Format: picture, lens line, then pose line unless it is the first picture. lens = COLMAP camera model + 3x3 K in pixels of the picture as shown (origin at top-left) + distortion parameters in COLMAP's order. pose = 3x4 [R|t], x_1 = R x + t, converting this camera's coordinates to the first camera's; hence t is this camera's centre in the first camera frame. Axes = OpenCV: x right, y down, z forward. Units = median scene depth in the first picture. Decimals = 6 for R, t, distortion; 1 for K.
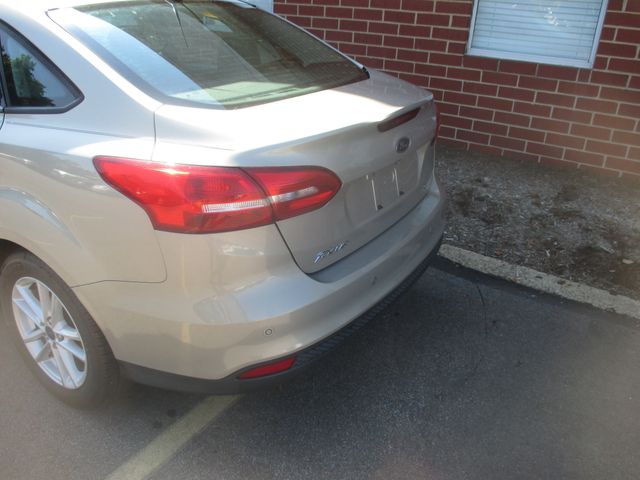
lens RADIAL K [[527.0, 0, 324.4], [0, 527.0, 236.7], [0, 0, 1]] dist [-0.035490, -0.000741]
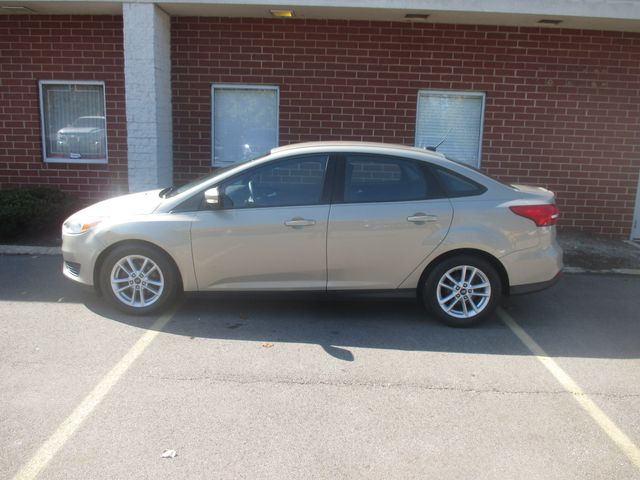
lens RADIAL K [[527.0, 0, 321.5], [0, 527.0, 238.7], [0, 0, 1]] dist [-0.035490, -0.000741]
pose [[0.852235, -0.119734, 0.509272, -1.077739], [0.230525, 0.959804, -0.160110, 0.092420], [-0.469631, 0.253852, 0.845580, -0.346169]]
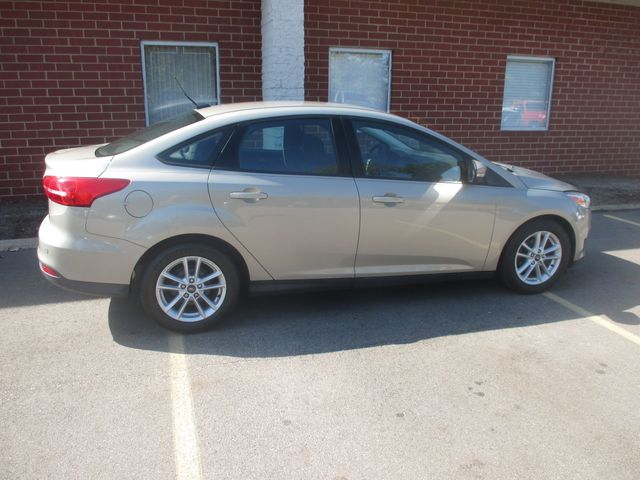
lens RADIAL K [[527.0, 0, 318.9], [0, 527.0, 236.7], [0, 0, 1]] dist [-0.035490, -0.000741]
pose [[0.643793, -0.231928, 0.729205, -1.973001], [0.343065, 0.939302, -0.004131, -0.232854], [-0.683986, 0.252824, 0.684283, 0.259362]]
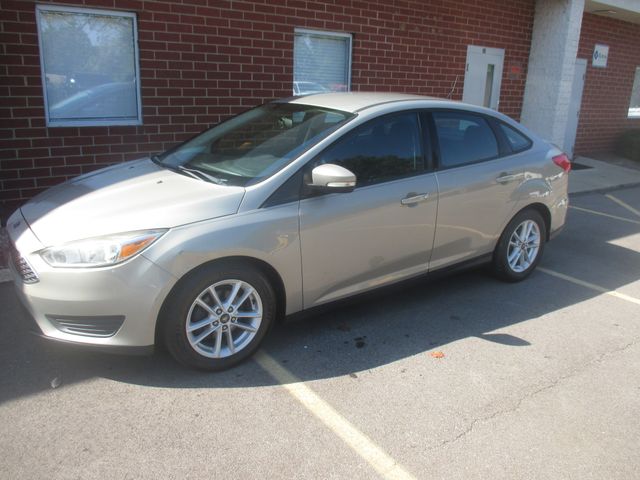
lens RADIAL K [[527.0, 0, 319.6], [0, 527.0, 239.1], [0, 0, 1]] dist [-0.035490, -0.000741]
pose [[0.384466, -0.293116, 0.875368, -1.412615], [0.380188, 0.914375, 0.139197, -0.246606], [-0.841215, 0.279287, 0.462985, 0.334539]]
